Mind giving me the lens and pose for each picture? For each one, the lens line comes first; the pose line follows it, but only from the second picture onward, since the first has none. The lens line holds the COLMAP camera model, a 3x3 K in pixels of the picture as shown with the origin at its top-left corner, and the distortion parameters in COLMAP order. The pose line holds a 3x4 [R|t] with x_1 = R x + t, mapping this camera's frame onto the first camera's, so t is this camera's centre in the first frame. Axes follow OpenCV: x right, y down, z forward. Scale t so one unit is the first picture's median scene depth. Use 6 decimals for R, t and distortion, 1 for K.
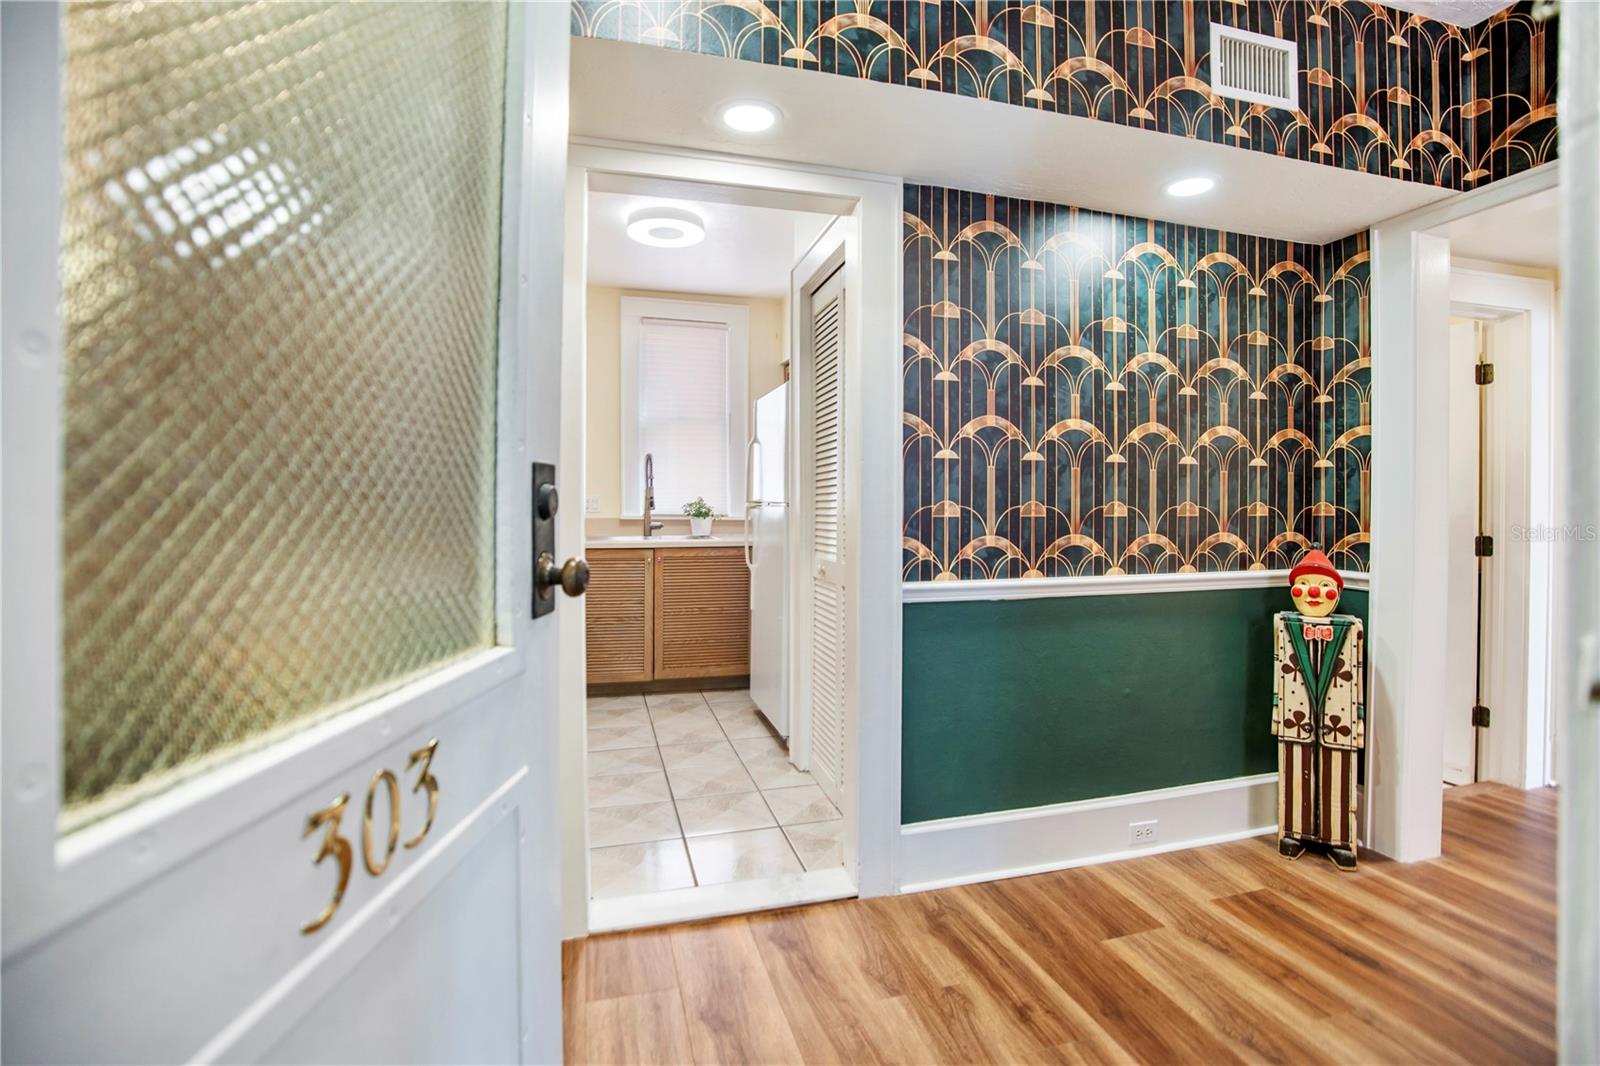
lens RADIAL K [[742.8, 0, 799.0], [0, 742.8, 514.5], [0, 0, 1]] dist [-0.053689, 0.000226]
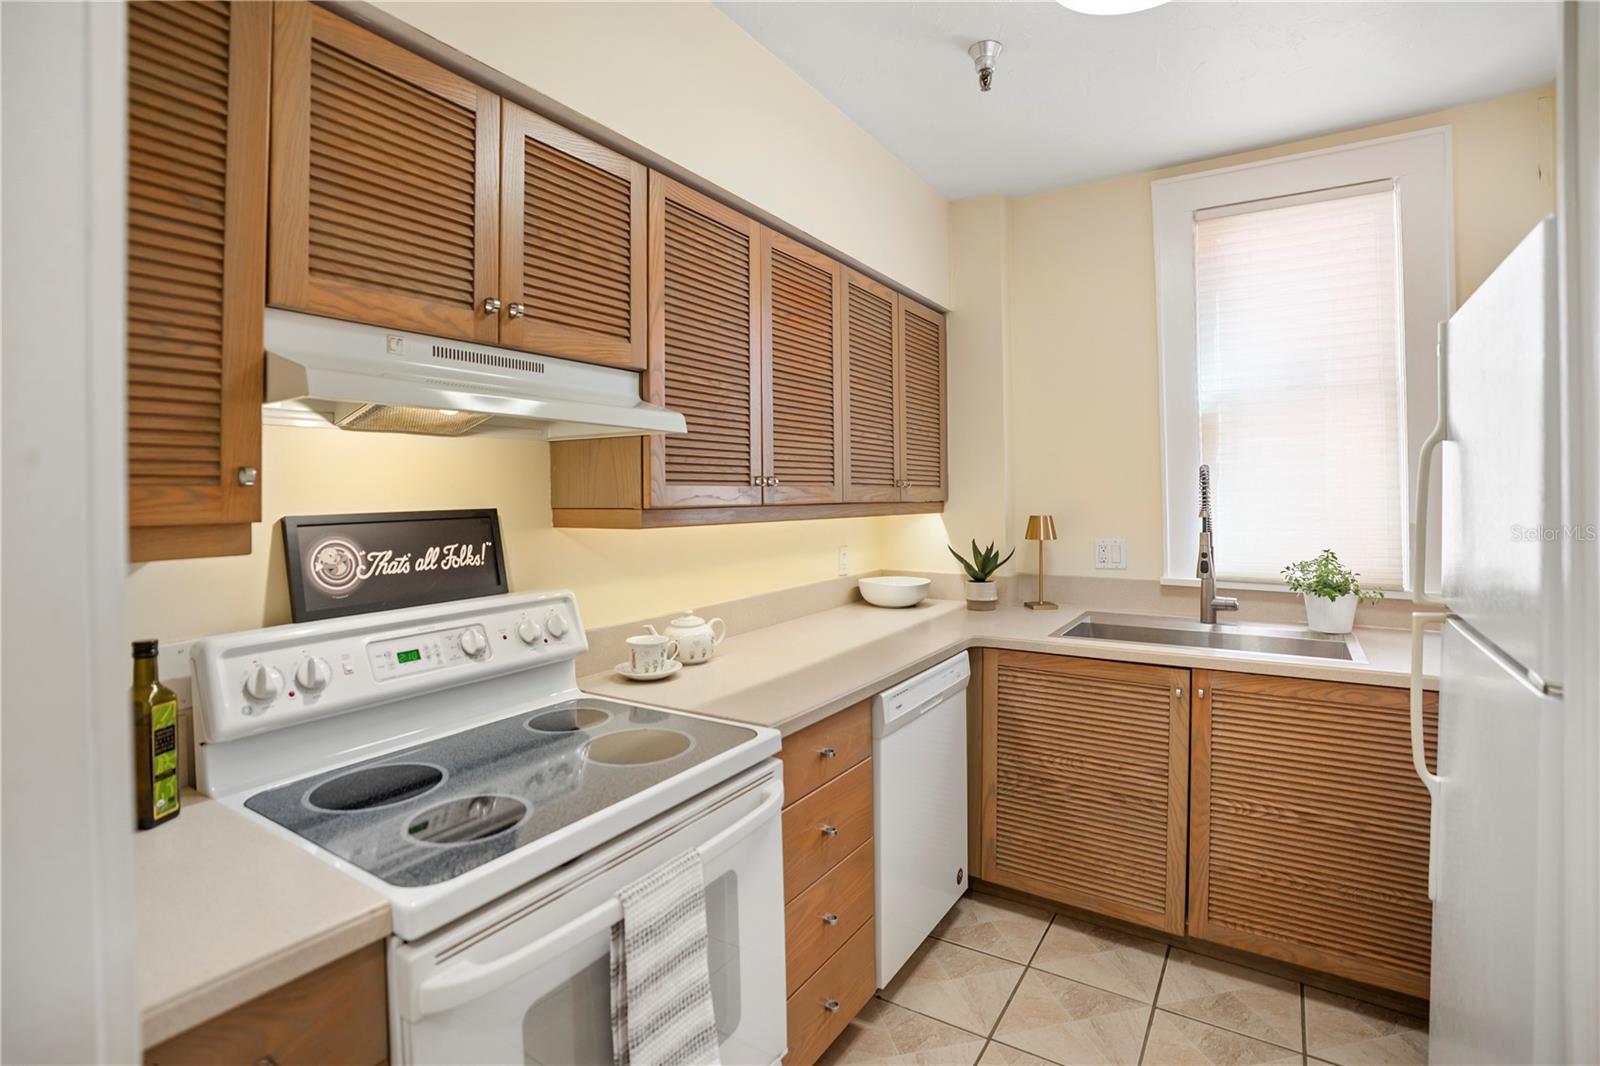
lens RADIAL K [[747.4, 0, 800.6], [0, 747.4, 500.6], [0, 0, 1]] dist [-0.048343, -0.000138]
pose [[0.661617, -0.004661, -0.749827, -0.006122], [-0.001658, 0.999969, -0.007679, -0.052124], [0.749840, 0.006323, 0.661589, 0.446534]]
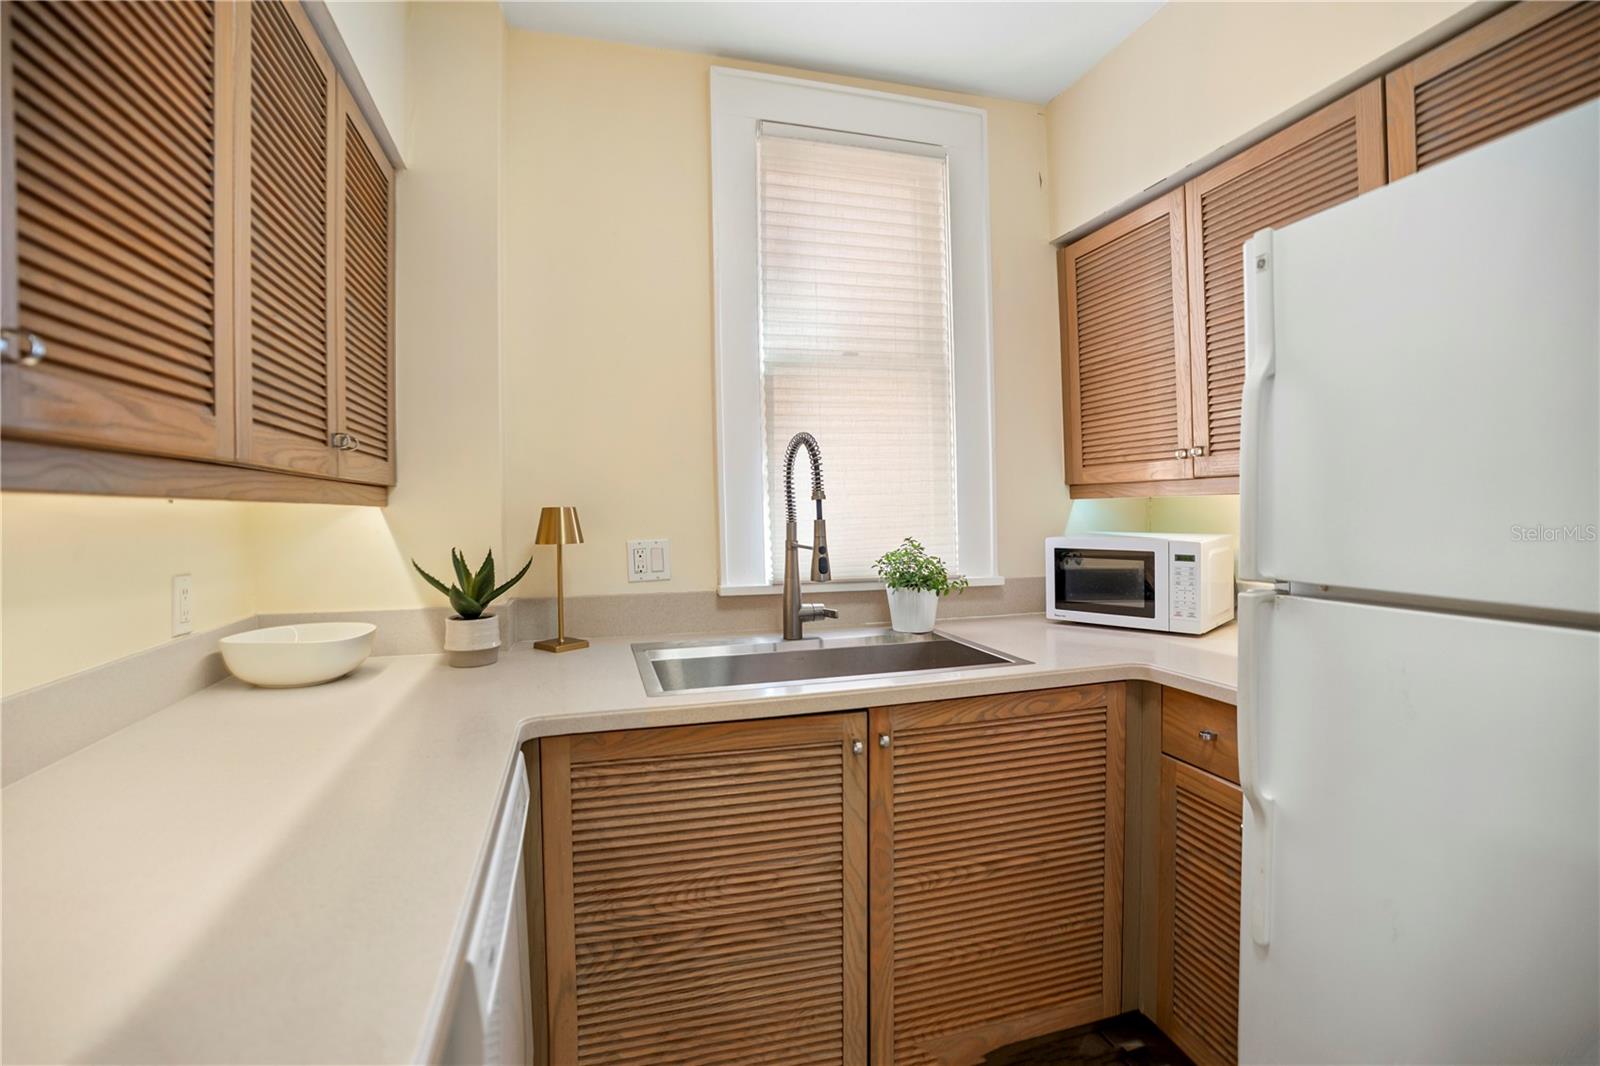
lens RADIAL K [[742.8, 0, 799.0], [0, 742.8, 514.5], [0, 0, 1]] dist [-0.053689, 0.000226]
pose [[0.999724, -0.020859, 0.010838, -0.205552], [0.020928, 0.999761, -0.006271, -0.036088], [-0.010705, 0.006496, 0.999922, 0.597362]]
